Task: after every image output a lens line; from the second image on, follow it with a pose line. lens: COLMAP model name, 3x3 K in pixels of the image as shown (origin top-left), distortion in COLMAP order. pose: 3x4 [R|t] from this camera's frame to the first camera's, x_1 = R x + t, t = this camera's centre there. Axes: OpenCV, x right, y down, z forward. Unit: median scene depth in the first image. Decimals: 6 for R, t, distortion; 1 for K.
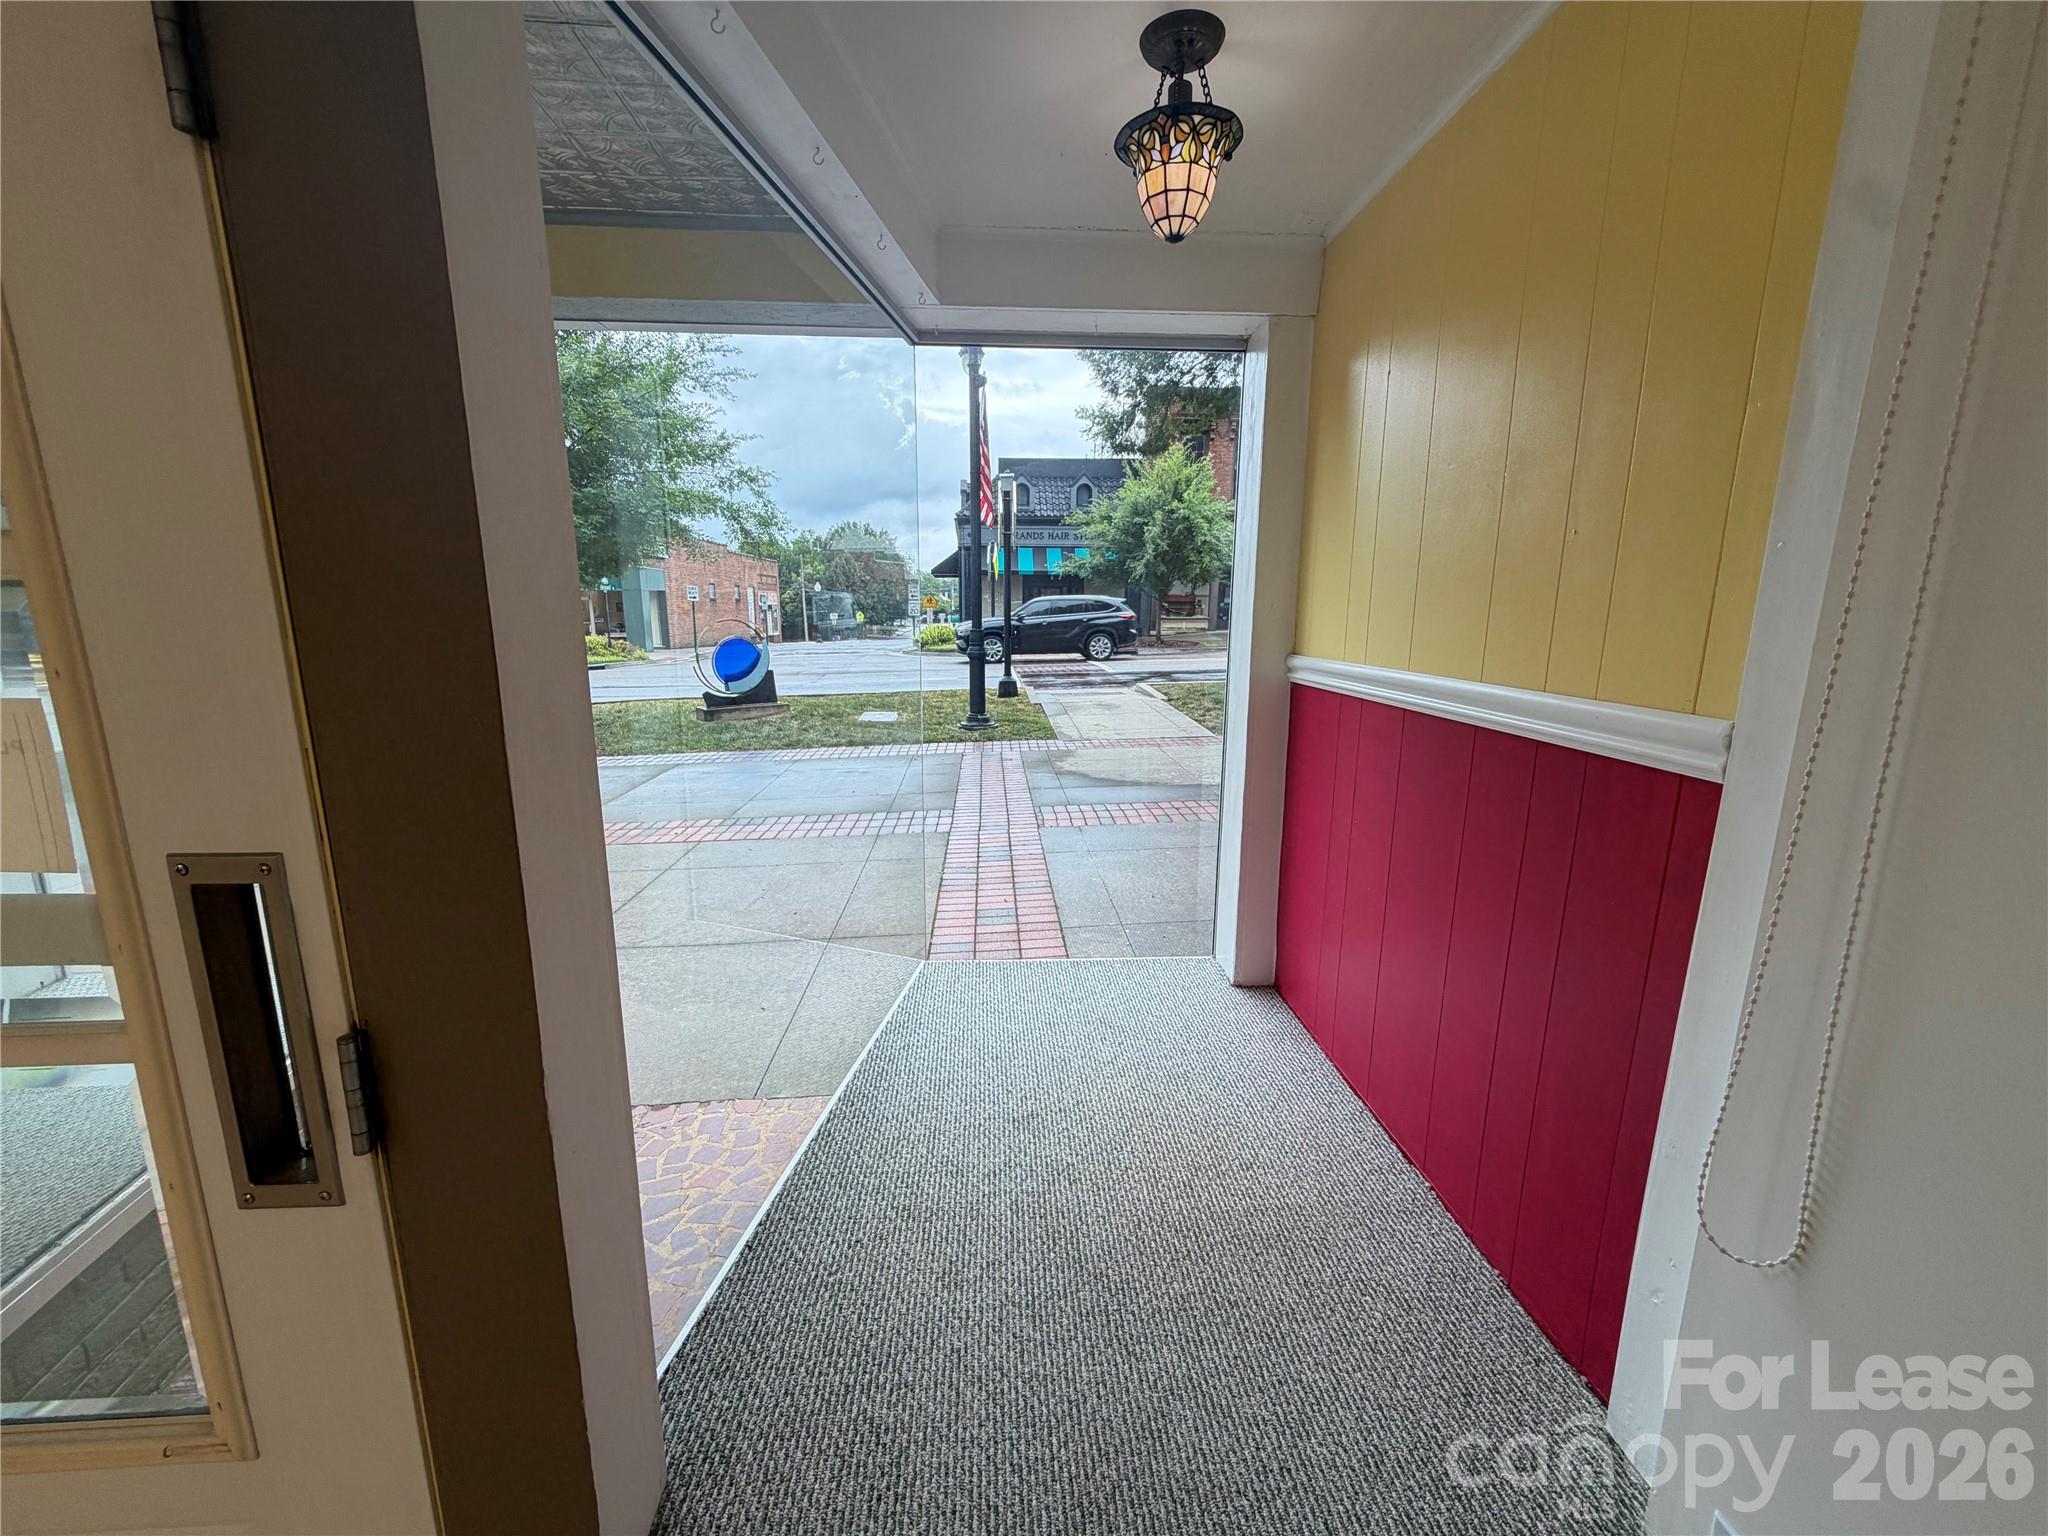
lens RADIAL K [[811.5, 0, 1022.2], [0, 811.5, 764.0], [0, 0, 1]] dist [-0.000248, -0.000250]
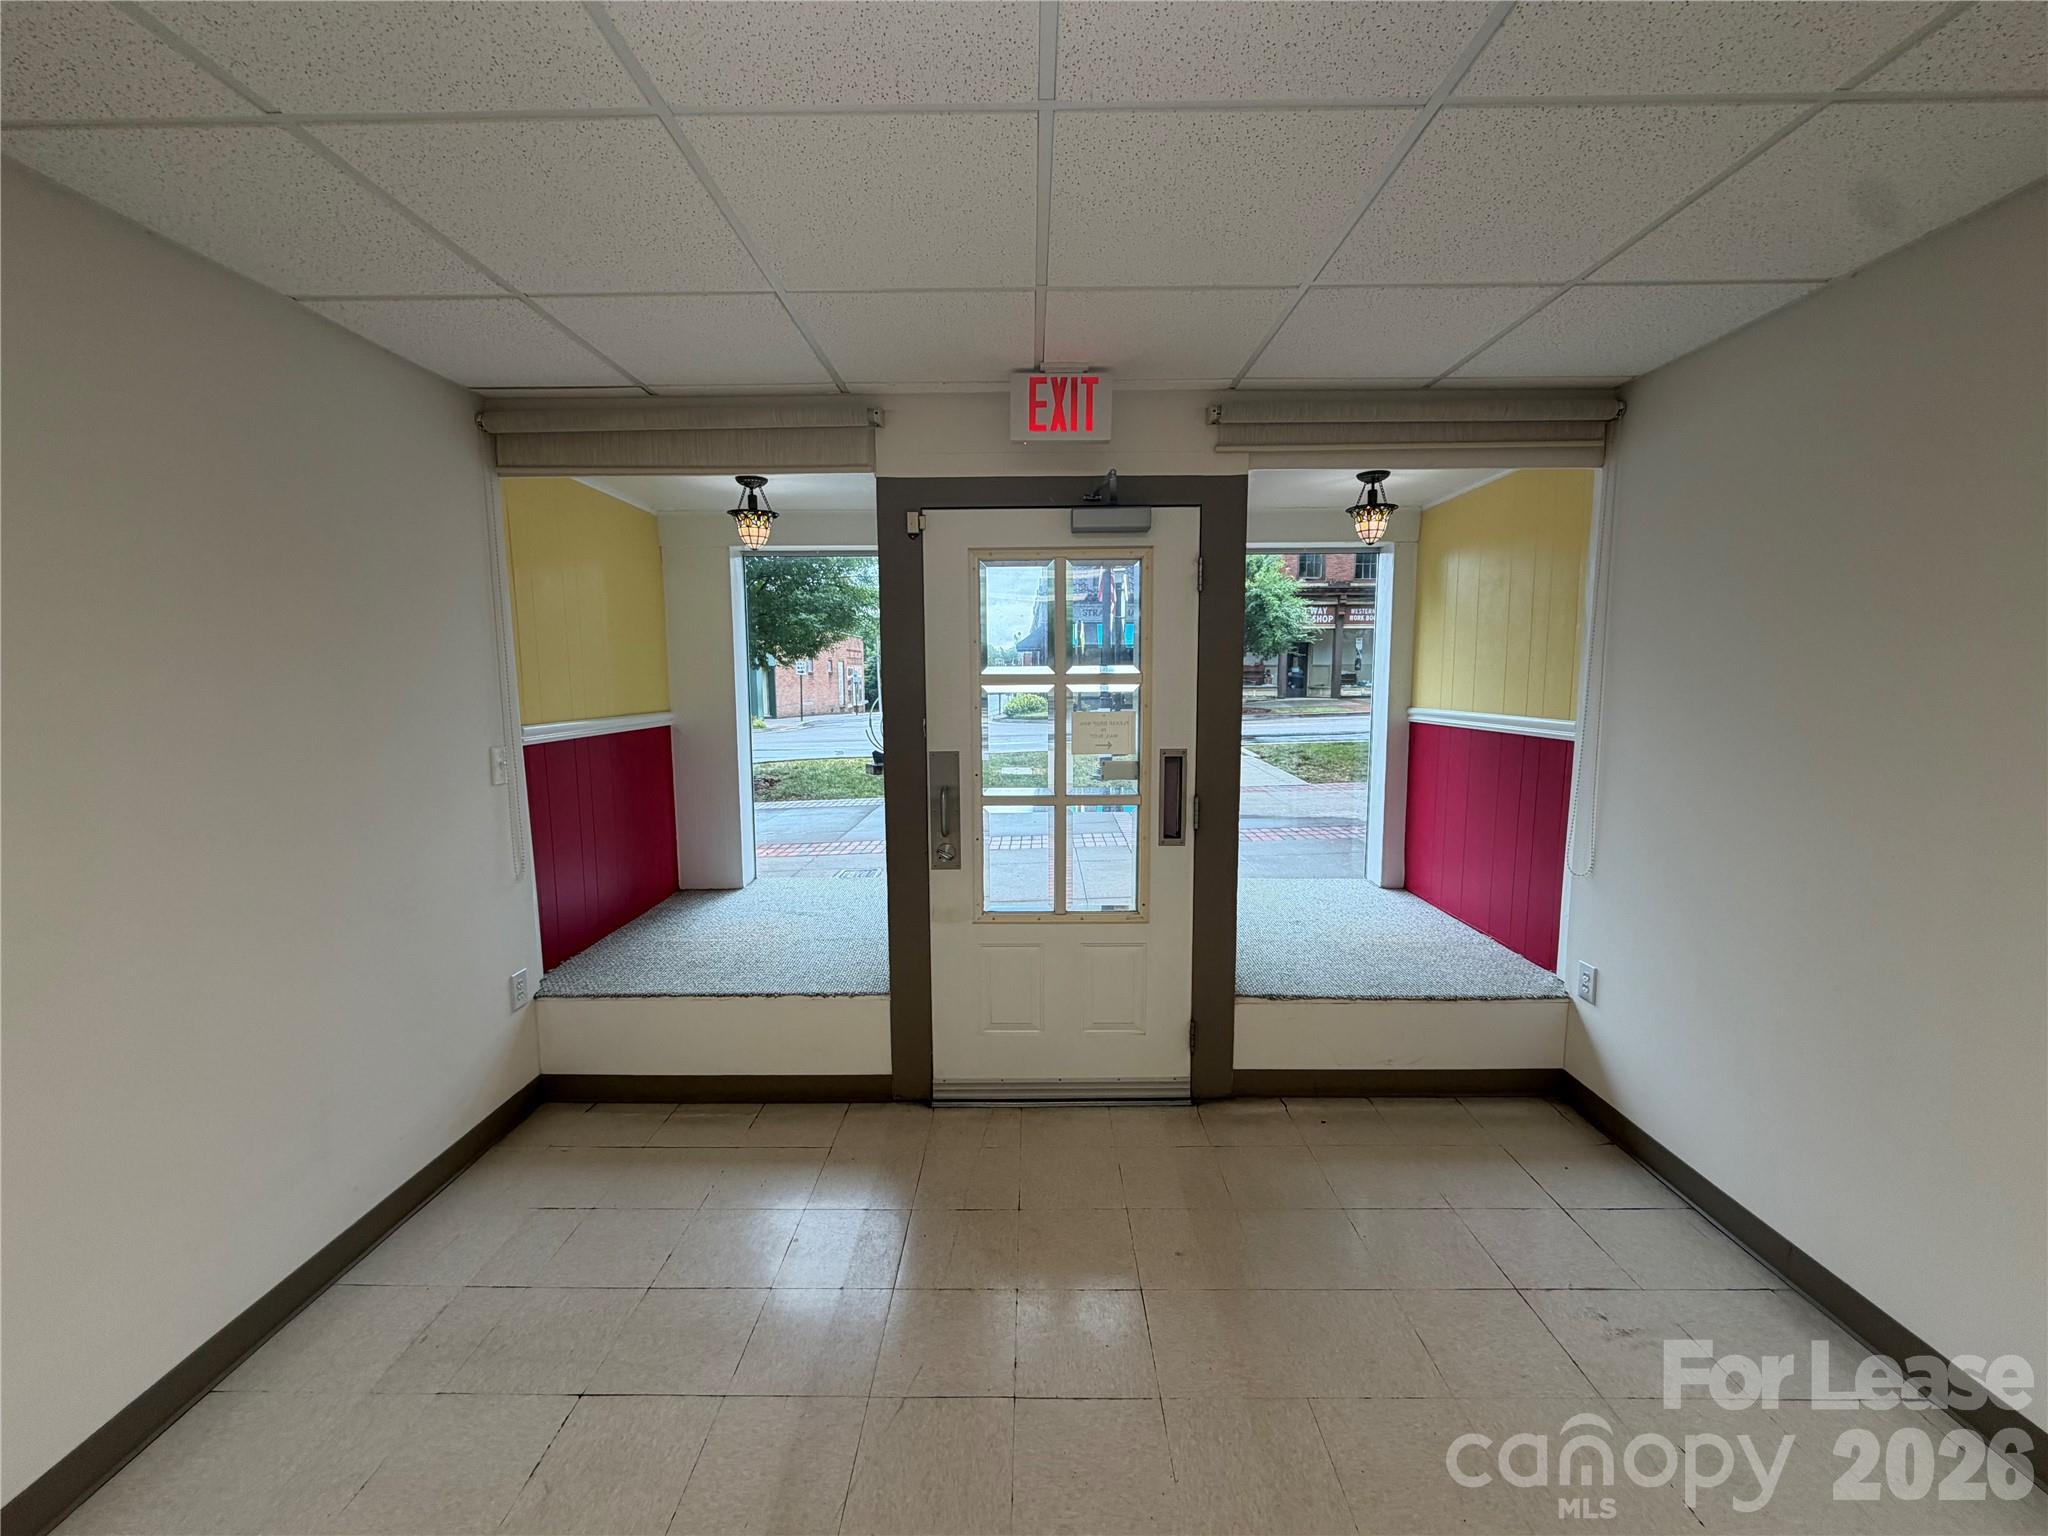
lens RADIAL K [[811.5, 0, 1026.8], [0, 811.5, 763.8], [0, 0, 1]] dist [-0.000248, -0.000250]
pose [[0.997972, -0.001296, -0.063634, -0.409705], [-0.004097, 0.996411, -0.084543, 0.149205], [0.063515, 0.084632, 0.994386, -0.871453]]
